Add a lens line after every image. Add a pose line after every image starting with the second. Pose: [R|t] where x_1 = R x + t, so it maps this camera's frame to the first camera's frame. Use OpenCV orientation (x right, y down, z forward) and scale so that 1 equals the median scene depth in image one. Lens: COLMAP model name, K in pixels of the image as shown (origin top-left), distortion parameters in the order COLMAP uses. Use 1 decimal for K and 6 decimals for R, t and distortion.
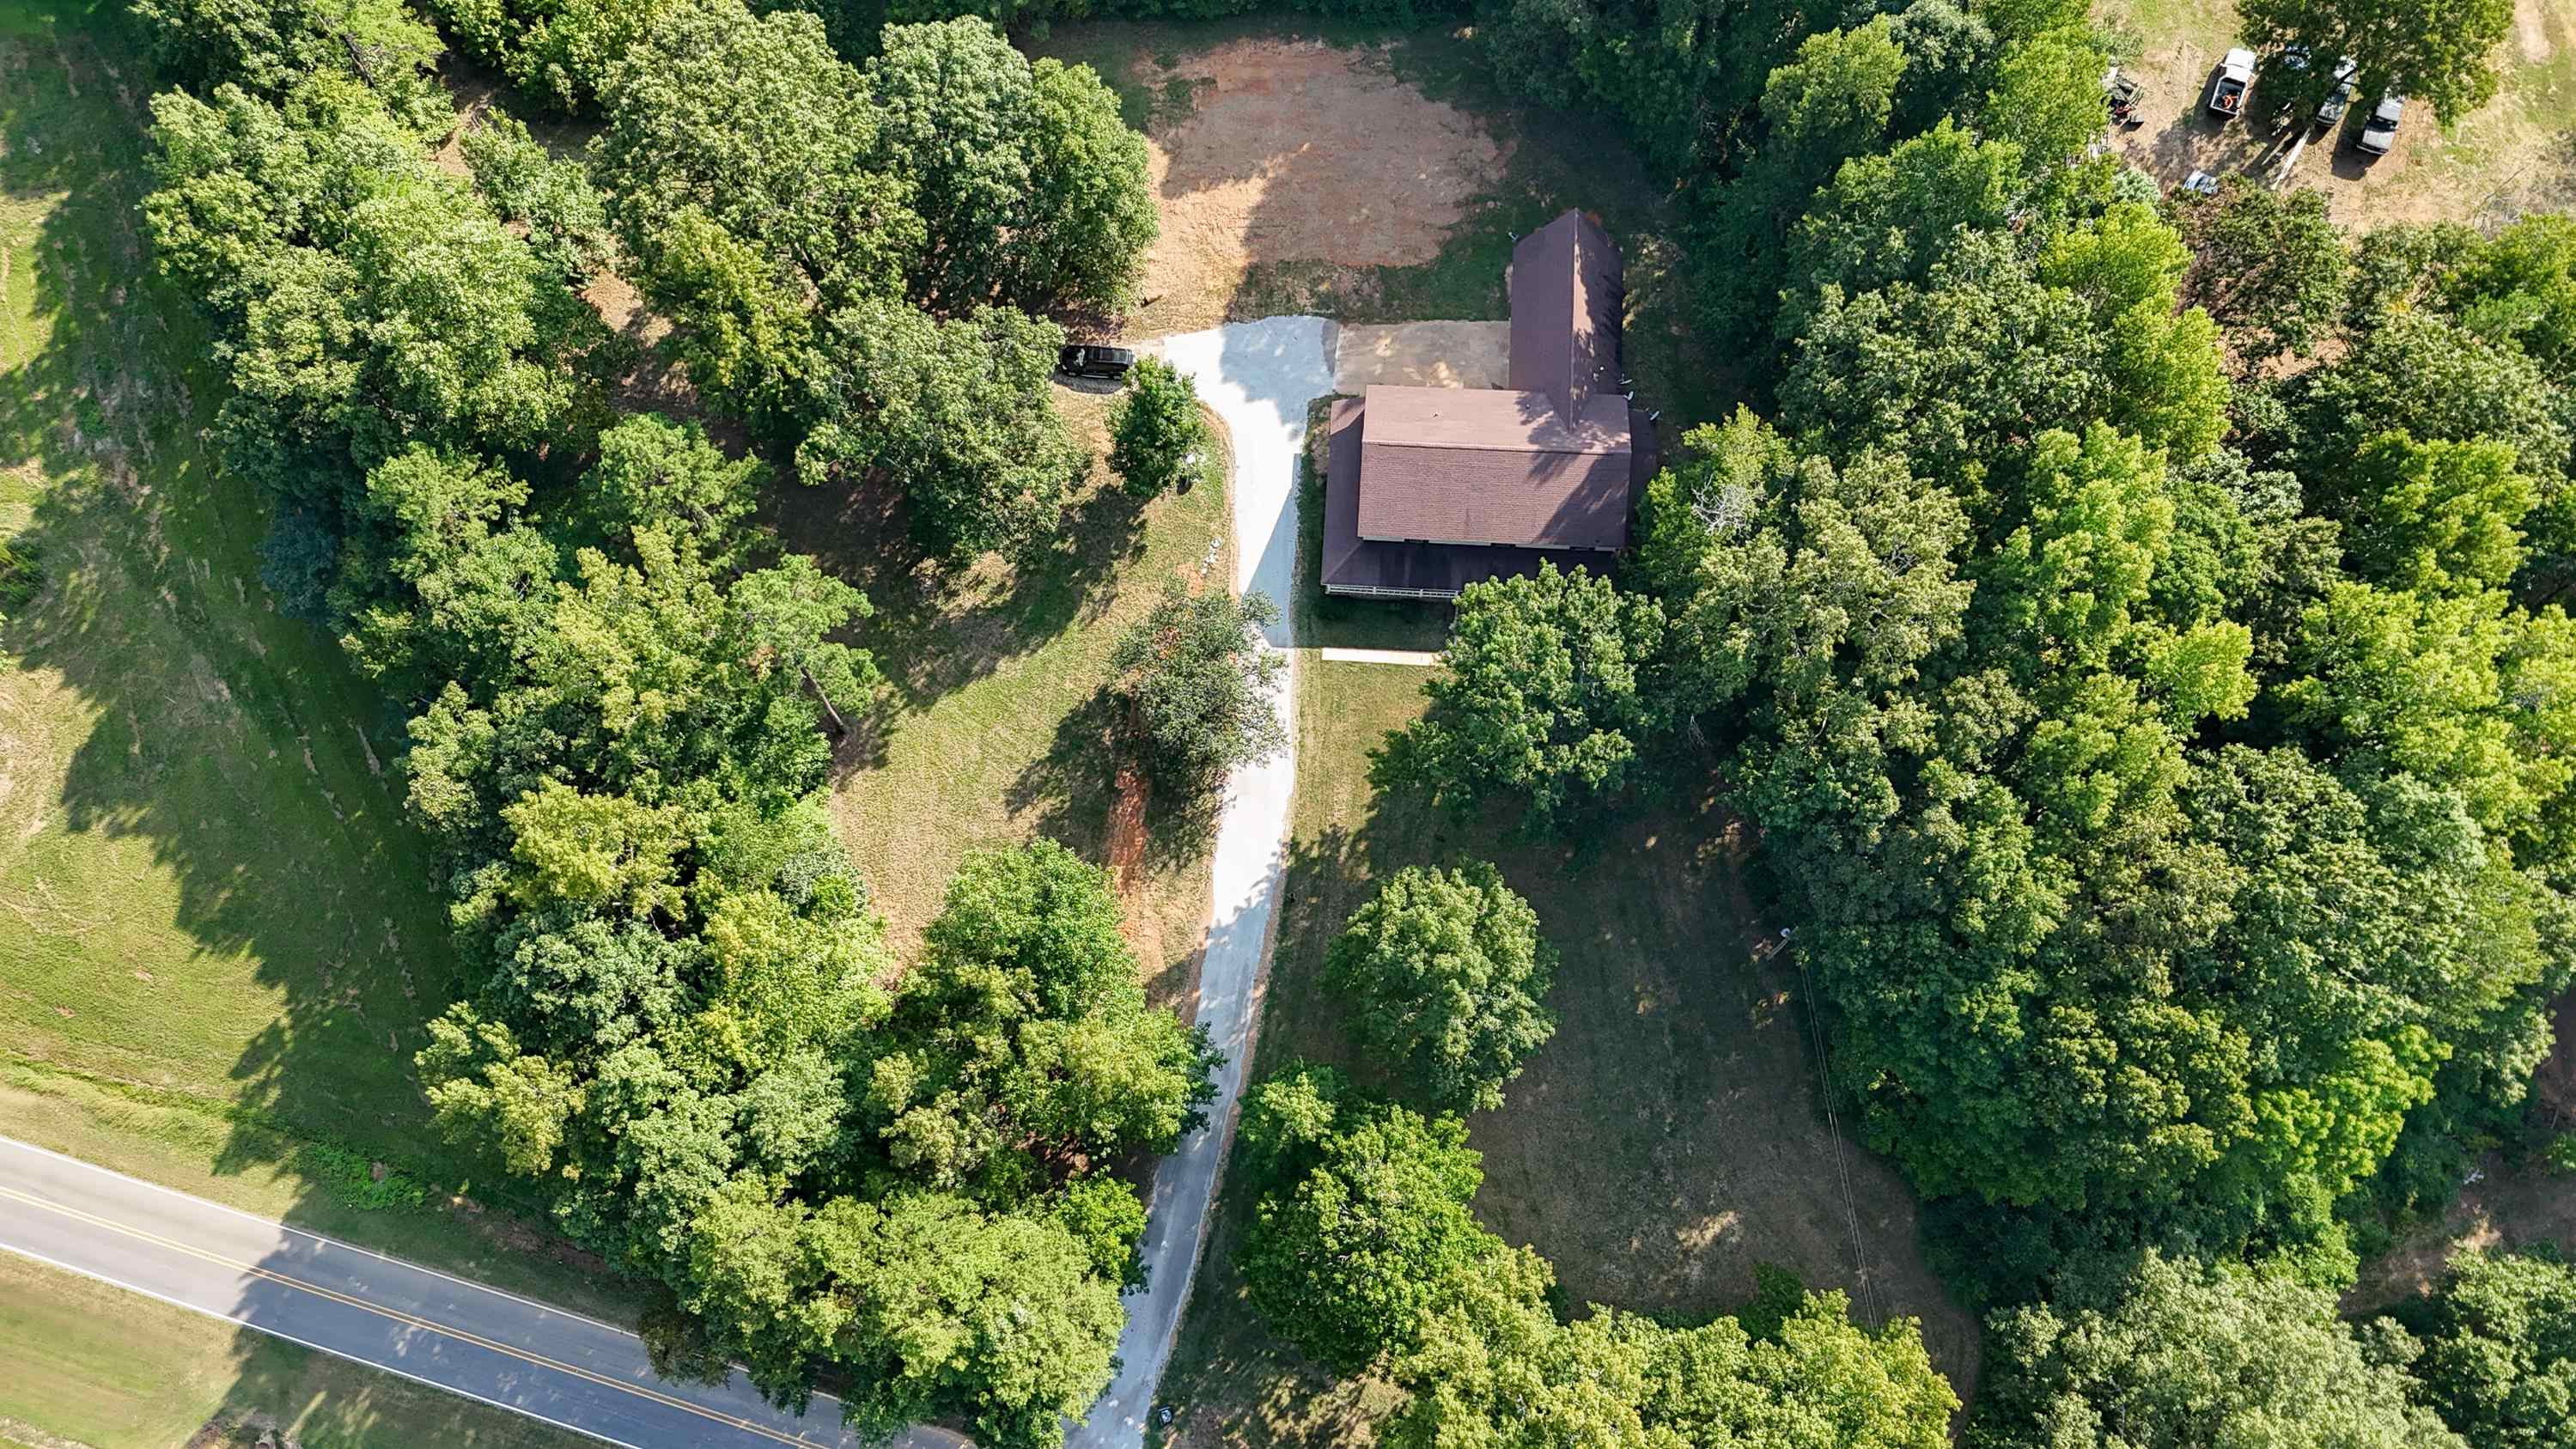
lens RADIAL K [[1873.6, 0, 1290.1], [0, 1873.6, 725.4], [0, 0, 1]] dist [0.036656, -0.020770]
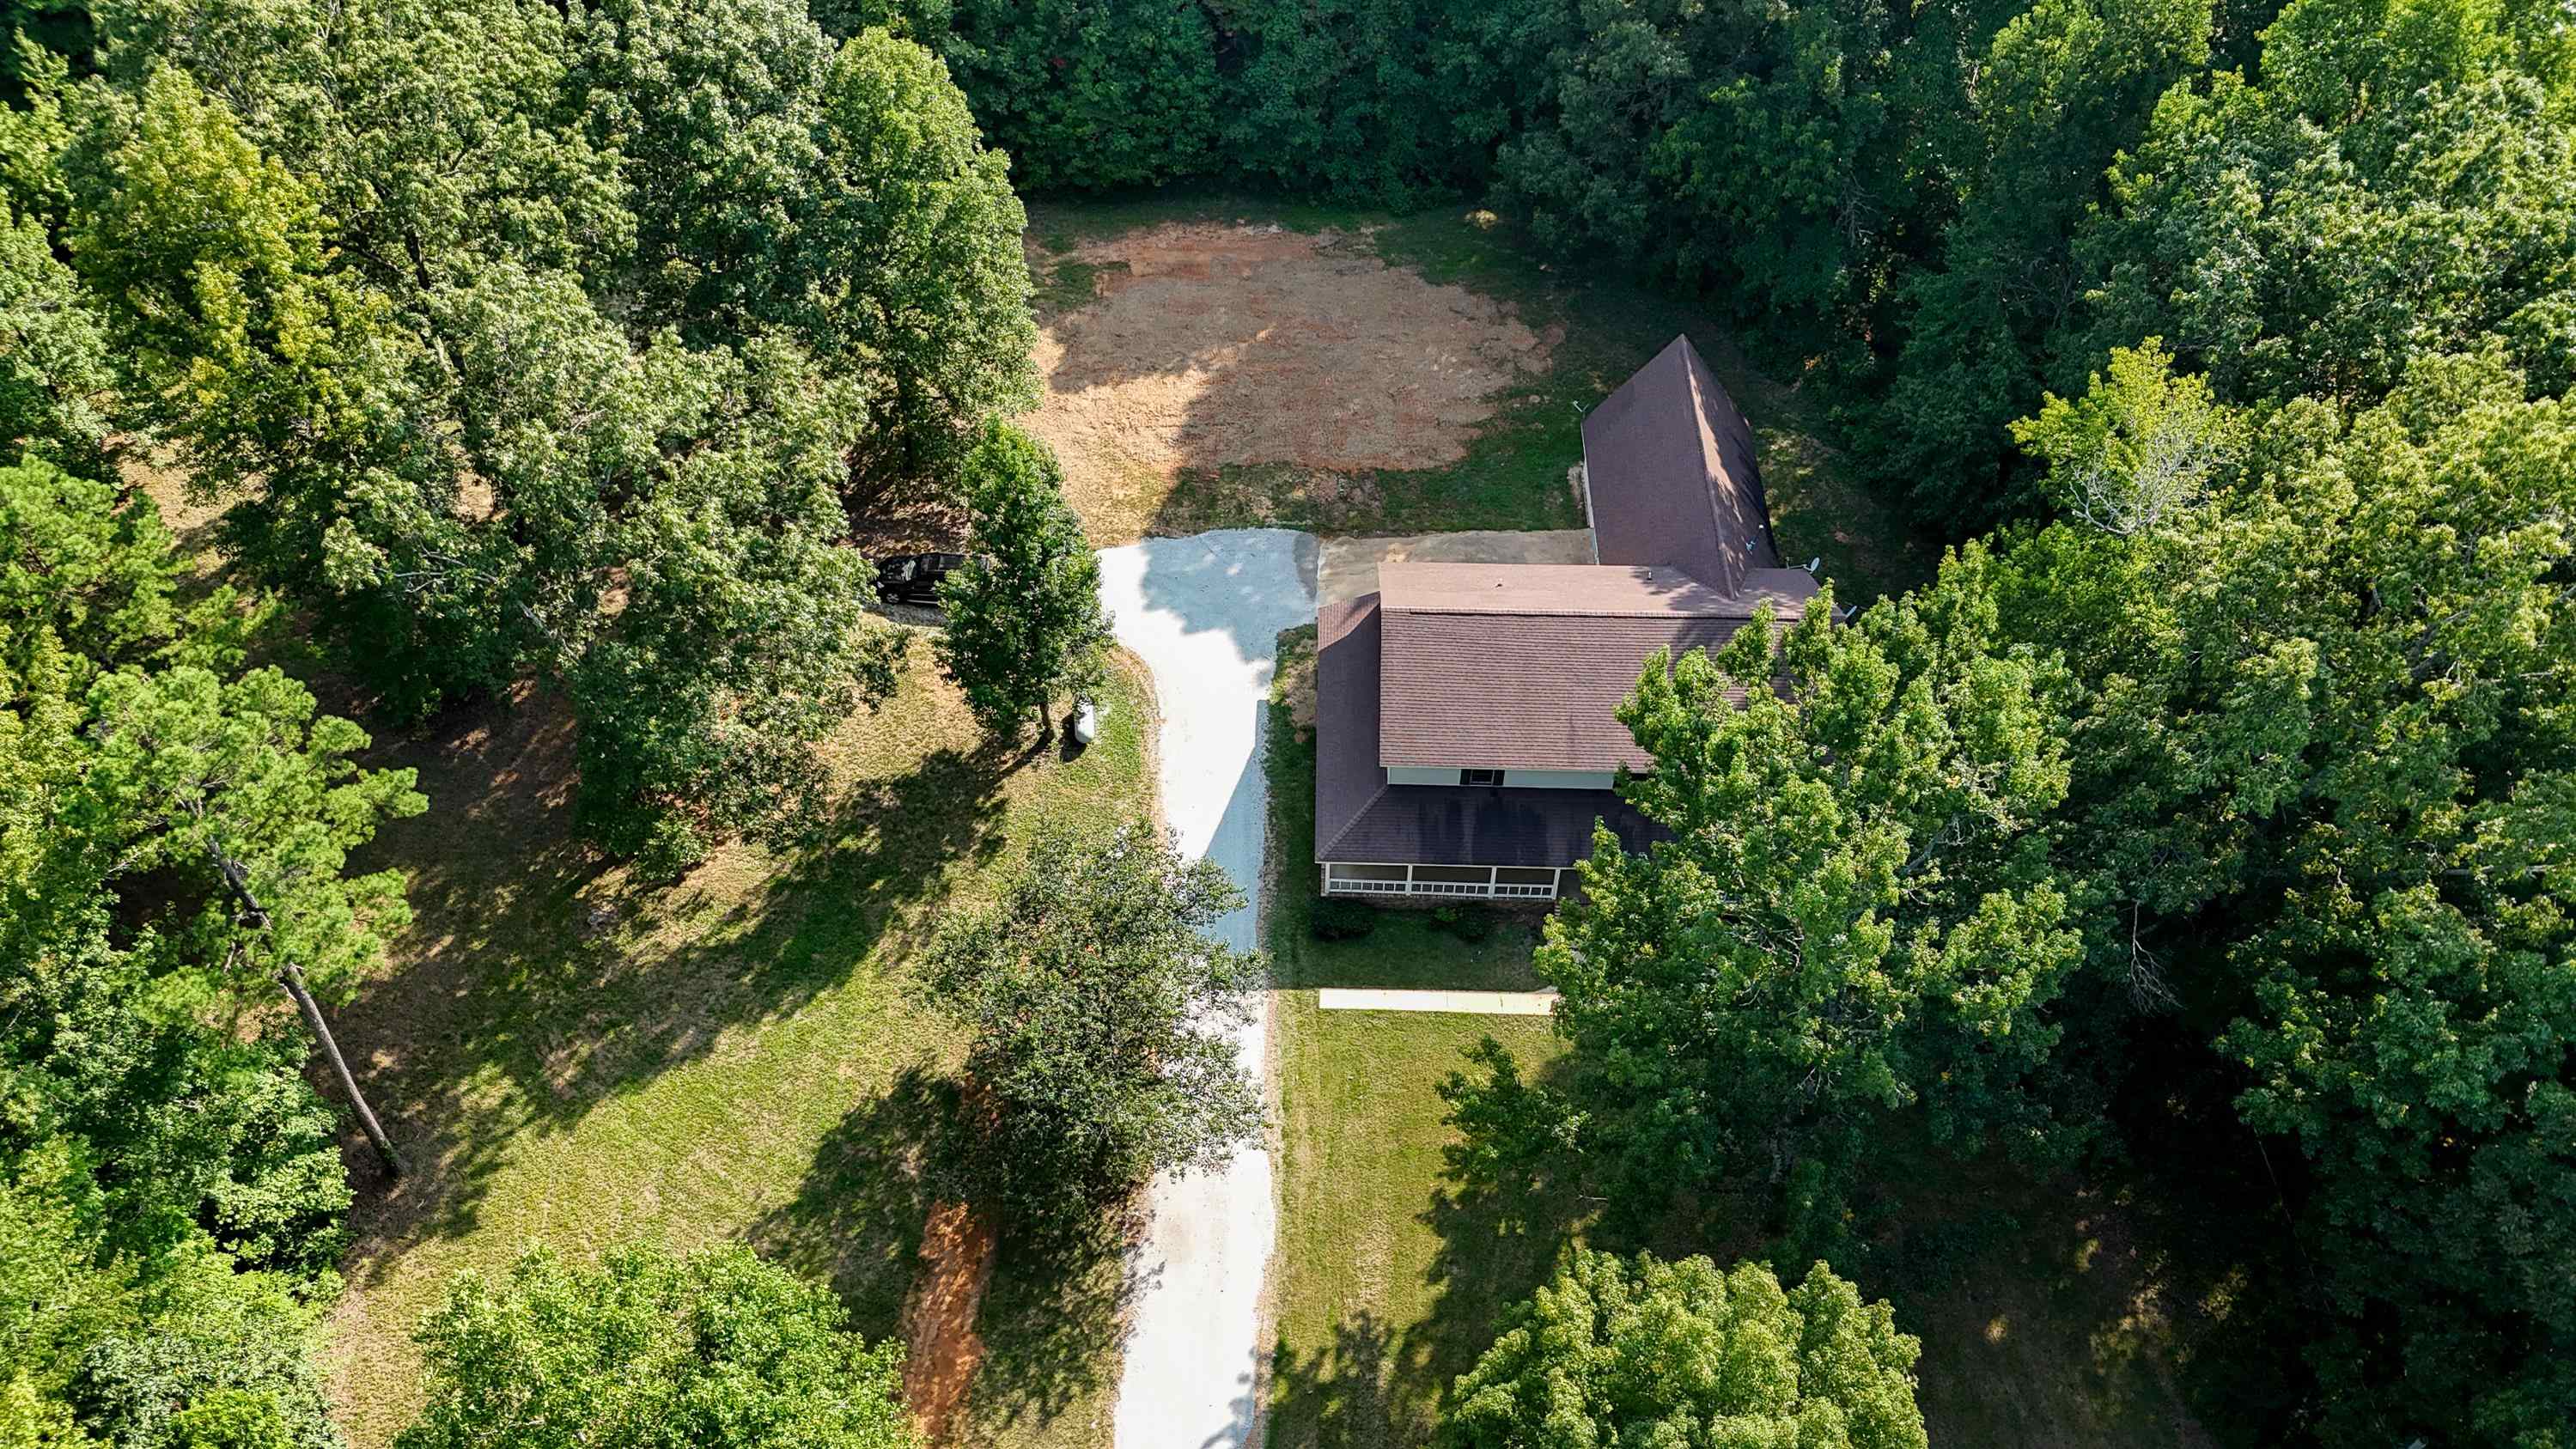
lens RADIAL K [[1873.6, 0, 1277.9], [0, 1873.6, 716.4], [0, 0, 1]] dist [0.036656, -0.020770]
pose [[0.998815, -0.009474, 0.047733, -0.020268], [0.028948, 0.904121, -0.426295, 0.117809], [-0.039118, 0.427172, 0.903324, 0.467488]]
